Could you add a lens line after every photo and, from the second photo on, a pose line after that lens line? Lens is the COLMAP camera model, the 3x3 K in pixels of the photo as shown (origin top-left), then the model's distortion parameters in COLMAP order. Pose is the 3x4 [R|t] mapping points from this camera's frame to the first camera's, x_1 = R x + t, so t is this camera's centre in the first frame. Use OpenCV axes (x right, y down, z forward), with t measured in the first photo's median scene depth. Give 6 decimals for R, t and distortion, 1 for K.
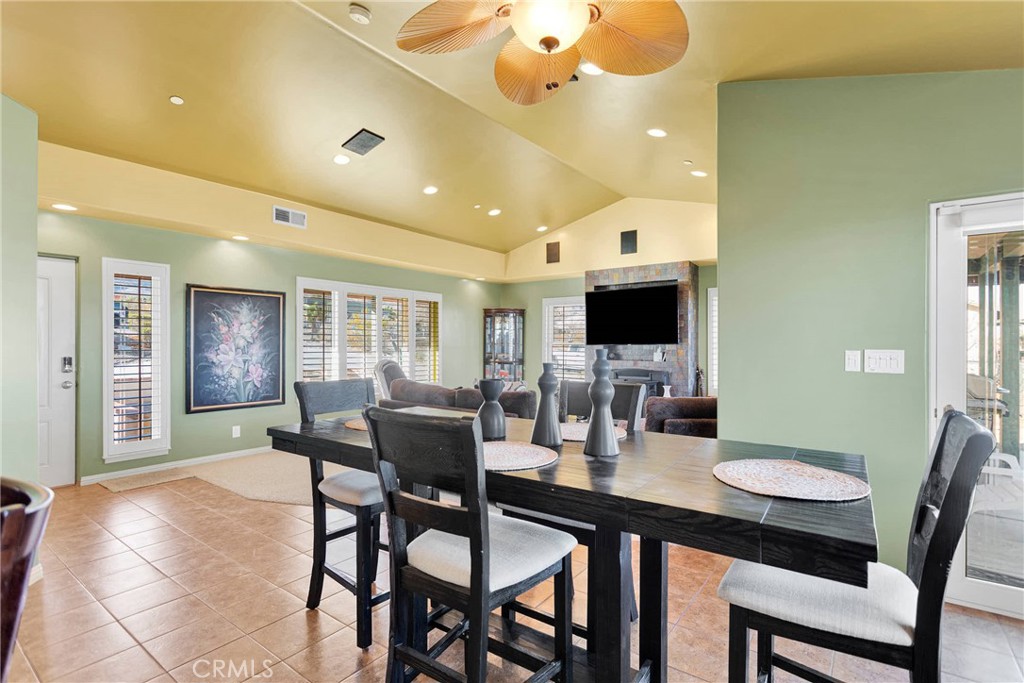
lens RADIAL K [[494.4, 0, 498.0], [0, 494.4, 343.5], [0, 0, 1]] dist [0.004714, 0.000772]
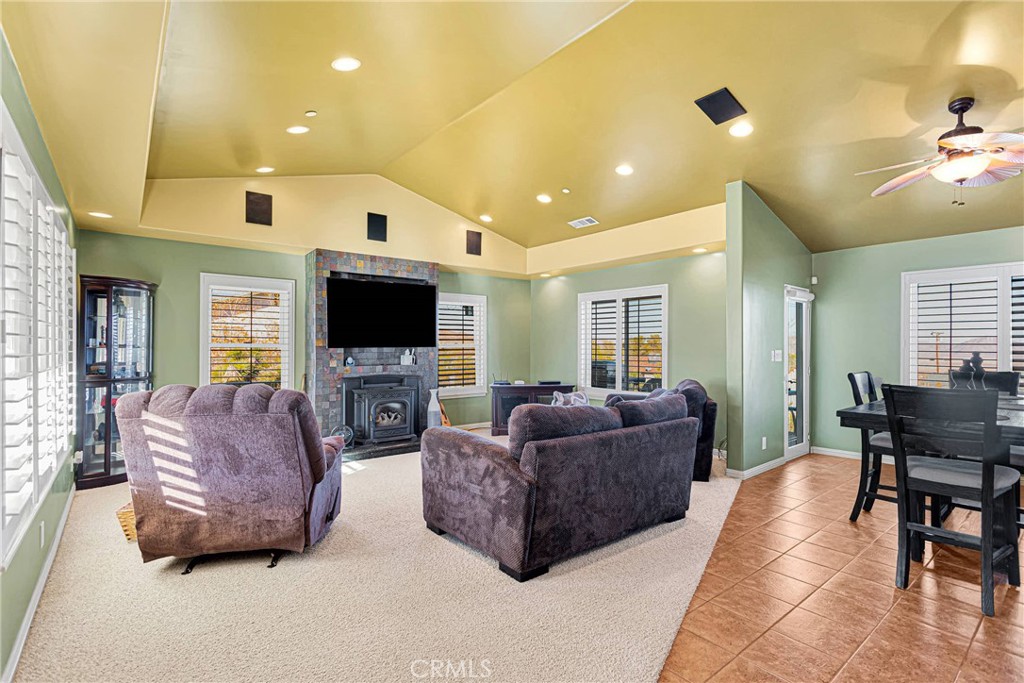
lens RADIAL K [[494.4, 0, 508.4], [0, 494.4, 345.4], [0, 0, 1]] dist [0.004714, 0.000772]
pose [[0.225570, 0.001152, 0.974226, -0.522227], [-0.001403, 0.999999, -0.000858, 0.000022], [-0.974226, -0.001174, 0.225571, 0.593718]]
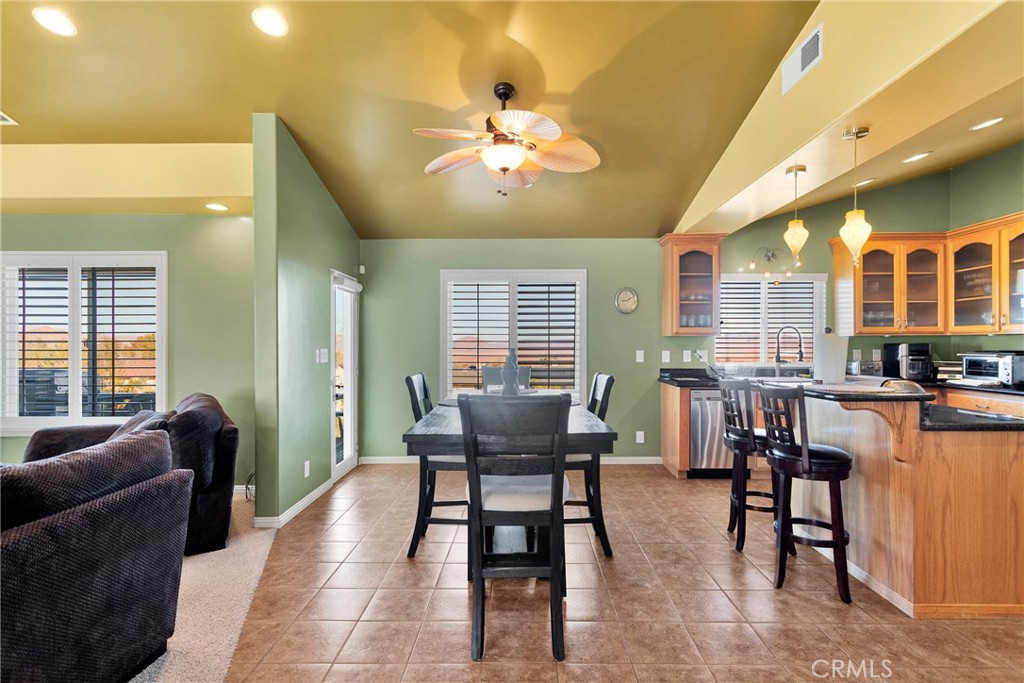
lens RADIAL K [[494.4, 0, 528.9], [0, 494.4, 343.6], [0, 0, 1]] dist [0.004714, 0.000772]
pose [[-0.617101, 0.001445, 0.786883, -0.338683], [0.001933, 0.999998, -0.000321, 0.000522], [-0.786882, 0.001323, -0.617102, 0.543342]]
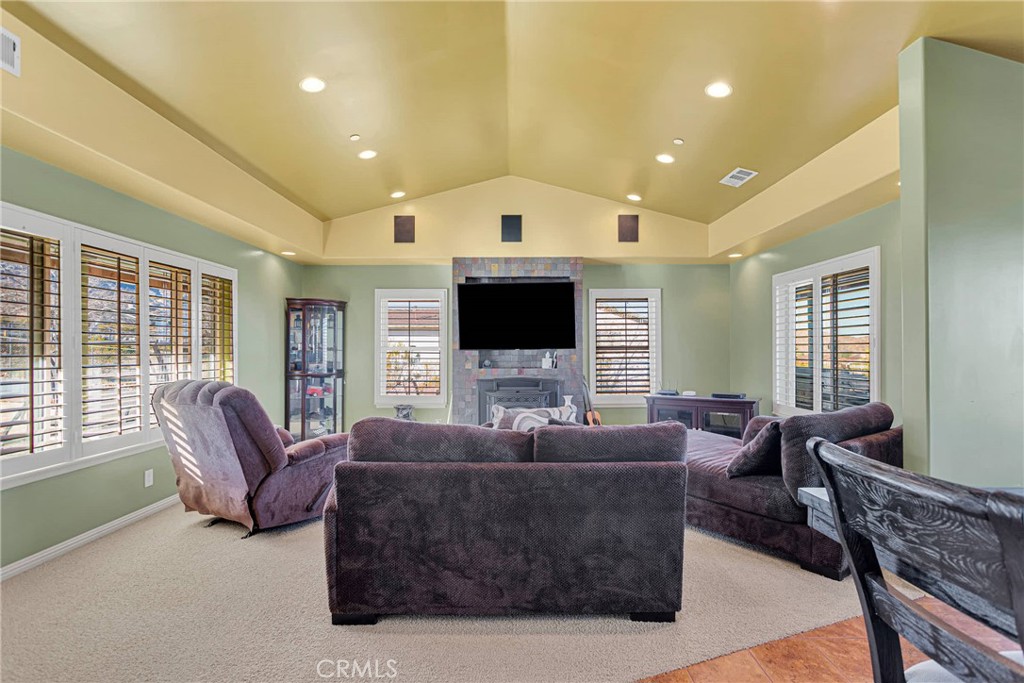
lens RADIAL K [[494.4, 0, 504.6], [0, 494.4, 344.6], [0, 0, 1]] dist [0.004714, 0.000772]
pose [[0.787438, 0.002166, 0.616391, -0.268127], [0.003567, 0.999961, -0.008071, 0.000858], [-0.616384, 0.008554, 0.787399, 0.348150]]
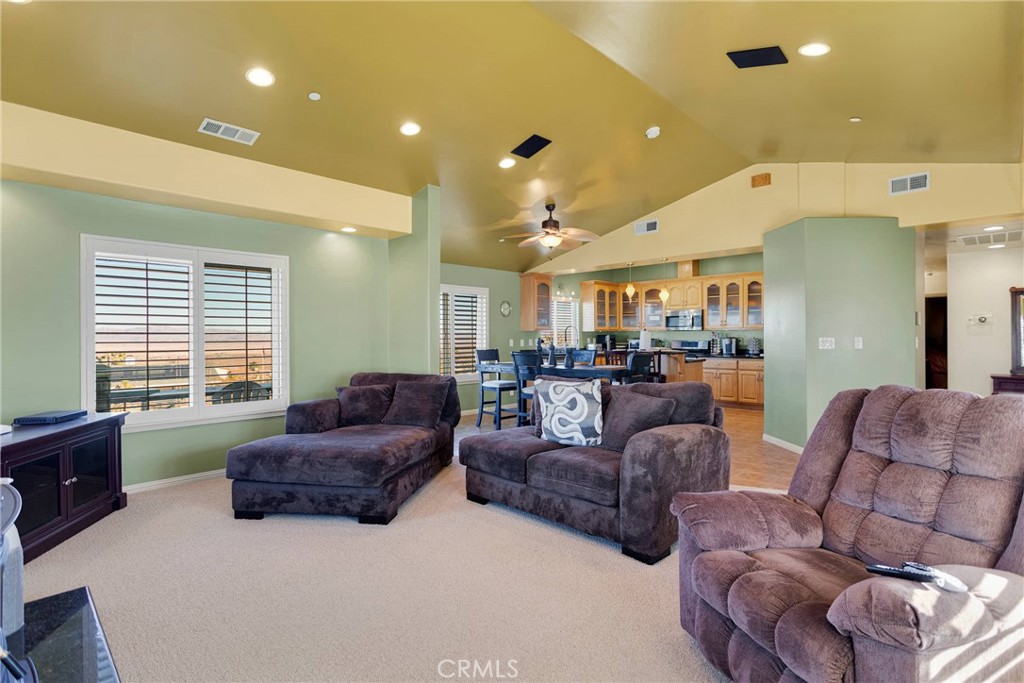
lens RADIAL K [[494.4, 0, 511.3], [0, 494.4, 334.7], [0, 0, 1]] dist [0.004714, 0.000772]
pose [[-0.993144, 0.004208, 0.116823, -0.015278], [0.003857, 0.999987, -0.003227, 0.003399], [-0.116835, -0.002754, -0.993148, 1.158089]]
